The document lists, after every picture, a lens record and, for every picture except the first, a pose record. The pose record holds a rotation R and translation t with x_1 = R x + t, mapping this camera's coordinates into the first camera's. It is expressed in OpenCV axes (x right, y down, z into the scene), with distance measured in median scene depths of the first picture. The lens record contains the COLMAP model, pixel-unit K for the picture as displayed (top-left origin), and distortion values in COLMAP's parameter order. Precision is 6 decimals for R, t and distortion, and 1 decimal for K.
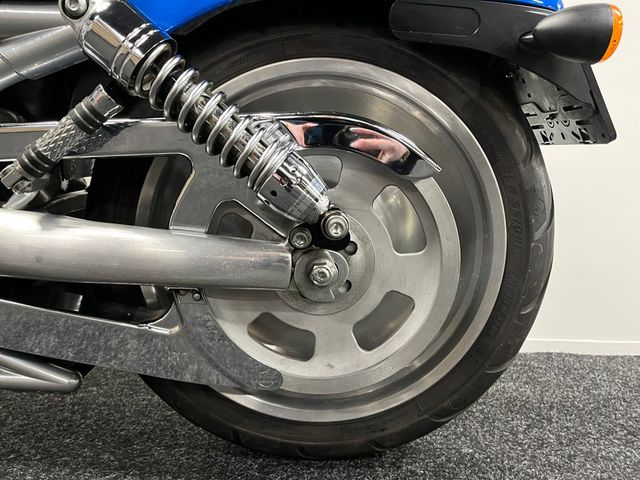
lens RADIAL K [[489.6, 0, 323.9], [0, 489.6, 239.5], [0, 0, 1]] dist [0.019727, -0.006713]
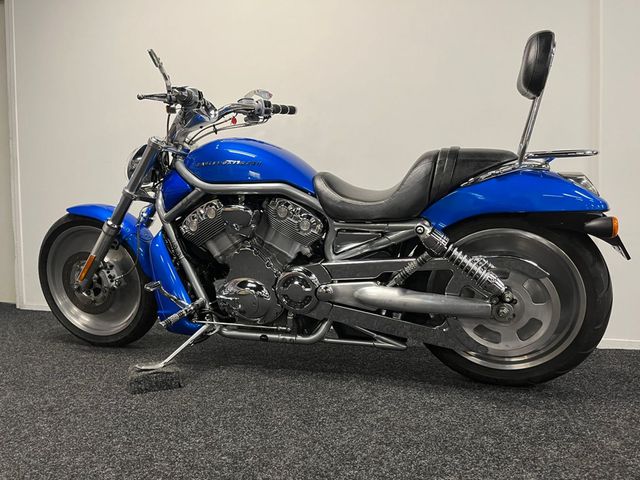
lens RADIAL K [[489.6, 0, 323.9], [0, 489.6, 239.5], [0, 0, 1]] dist [0.019727, -0.006713]
pose [[0.942305, -0.019222, -0.334202, -0.021200], [0.026714, 0.999484, 0.017834, -0.381872], [0.333687, -0.025733, 0.942333, -1.780697]]
